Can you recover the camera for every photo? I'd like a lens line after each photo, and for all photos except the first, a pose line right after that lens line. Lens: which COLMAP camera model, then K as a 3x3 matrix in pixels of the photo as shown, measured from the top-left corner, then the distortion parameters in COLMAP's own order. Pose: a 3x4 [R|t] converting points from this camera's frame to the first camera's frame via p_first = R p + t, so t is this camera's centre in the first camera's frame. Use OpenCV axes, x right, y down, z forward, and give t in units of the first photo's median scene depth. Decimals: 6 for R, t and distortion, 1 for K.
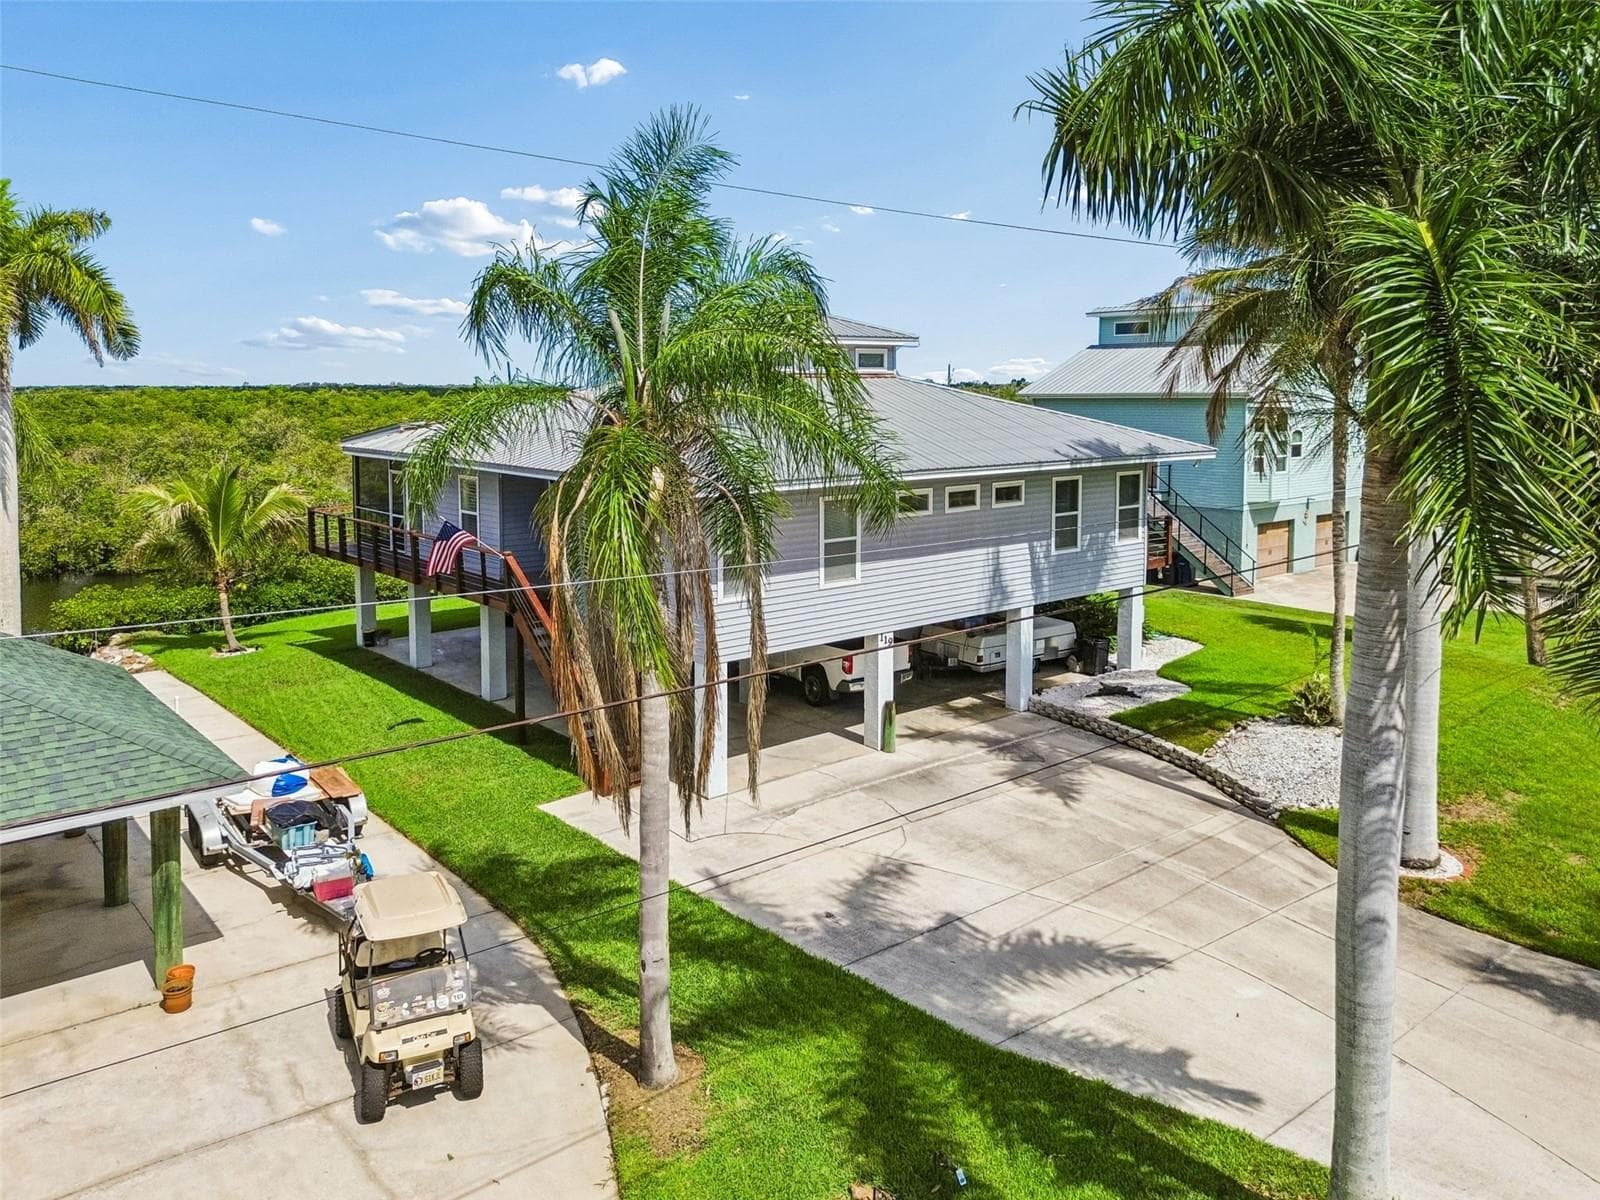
lens RADIAL K [[1121.9, 0, 710.7], [0, 1121.9, 590.1], [0, 0, 1]] dist [0.008878, 0.001598]
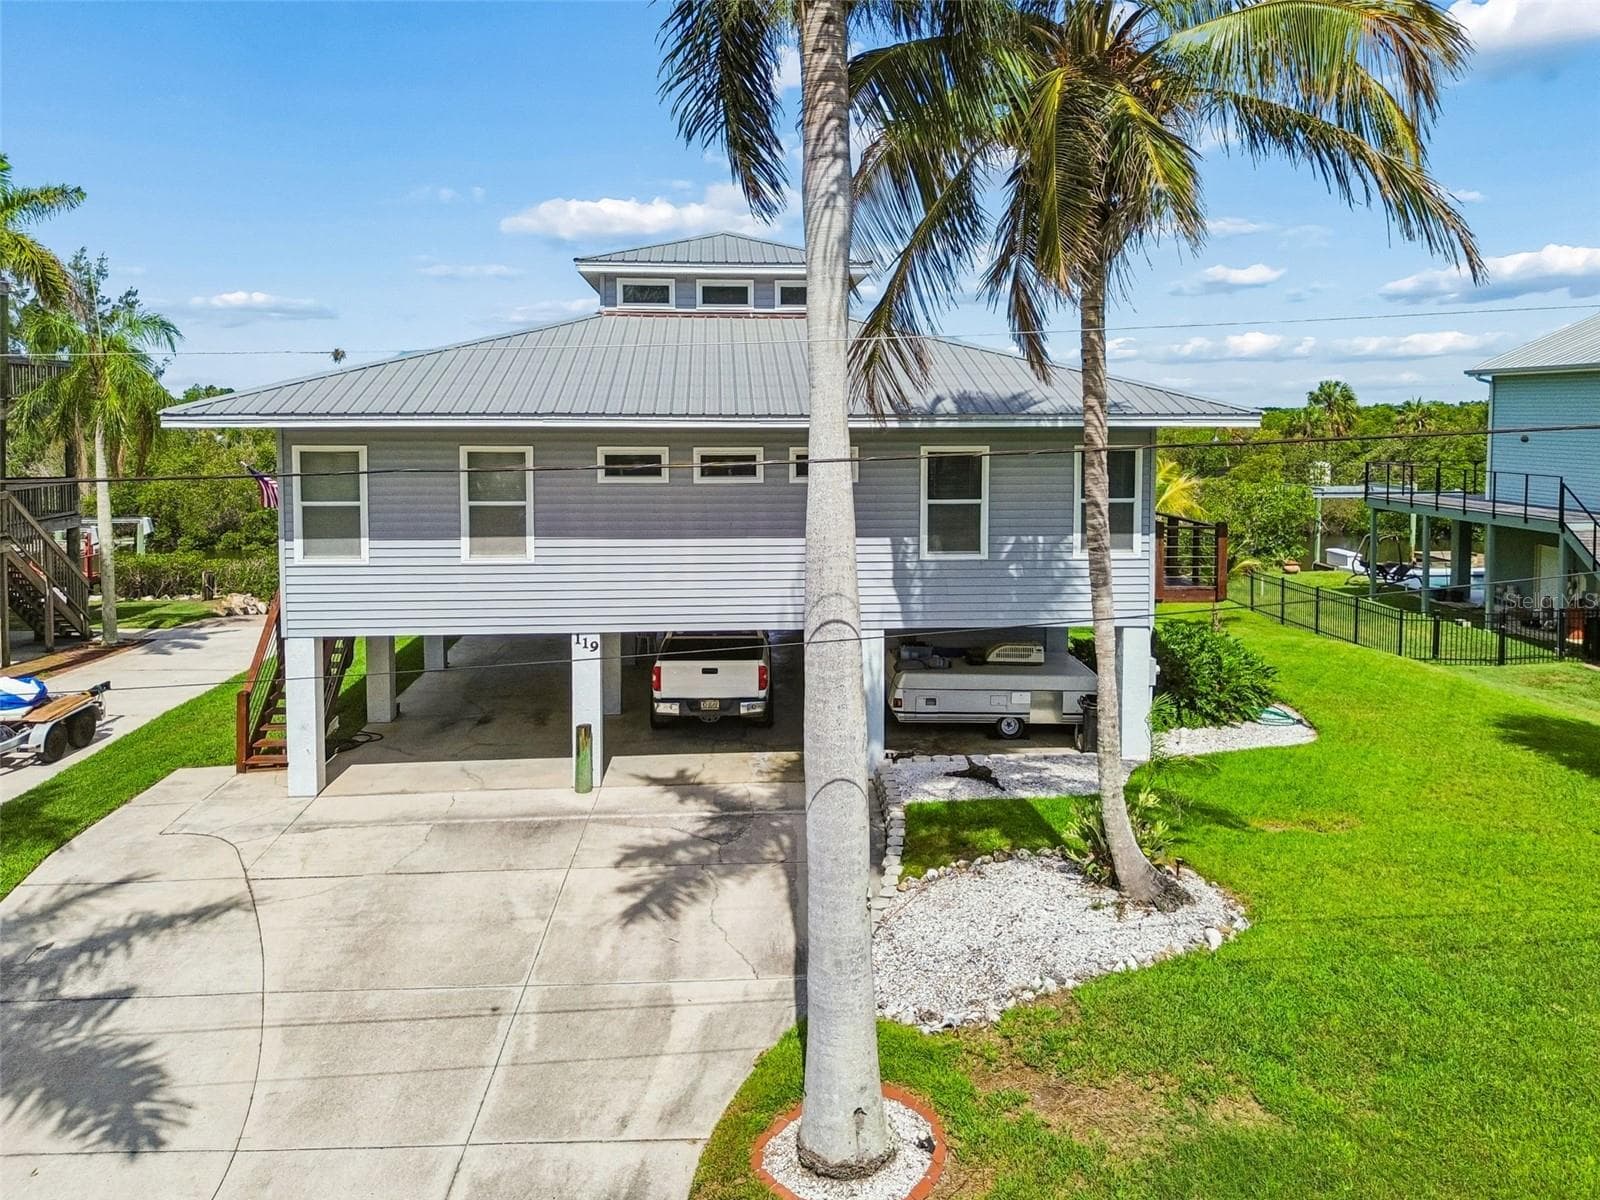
lens RADIAL K [[1121.9, 0, 710.7], [0, 1121.9, 590.1], [0, 0, 1]] dist [0.008878, 0.001598]
pose [[0.844836, 0.101270, -0.525354, 0.631455], [-0.101579, 0.994424, 0.028340, -0.021605], [0.525295, 0.029422, 0.850412, 0.398948]]
